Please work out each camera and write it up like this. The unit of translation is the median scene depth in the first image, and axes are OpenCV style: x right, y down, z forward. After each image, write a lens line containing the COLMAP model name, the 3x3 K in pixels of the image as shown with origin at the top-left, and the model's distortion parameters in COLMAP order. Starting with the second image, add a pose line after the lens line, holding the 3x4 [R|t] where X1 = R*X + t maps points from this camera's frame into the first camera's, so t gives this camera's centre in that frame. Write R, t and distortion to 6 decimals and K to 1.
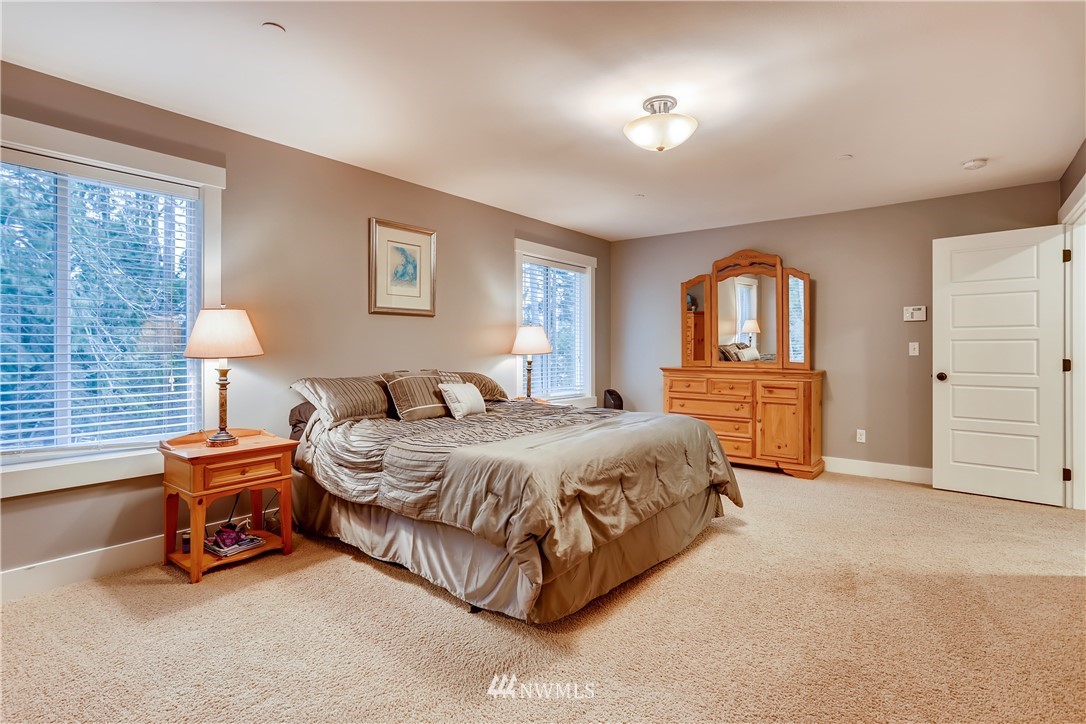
lens RADIAL K [[531.6, 0, 538.4], [0, 531.6, 357.5], [0, 0, 1]] dist [-0.043751, 0.021668]
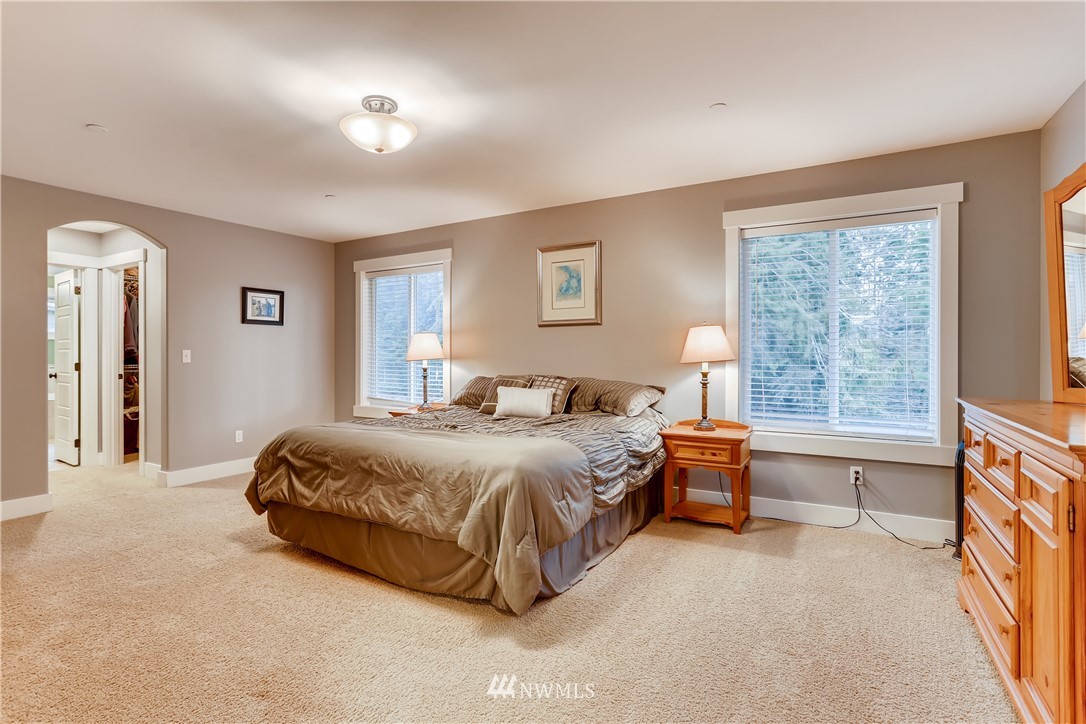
lens RADIAL K [[531.6, 0, 538.4], [0, 531.6, 357.5], [0, 0, 1]] dist [-0.043751, 0.021668]
pose [[0.155270, 0.008965, -0.987831, 0.849920], [-0.011129, 0.999911, 0.007325, -0.020612], [0.987809, 0.009856, 0.155356, 0.773343]]
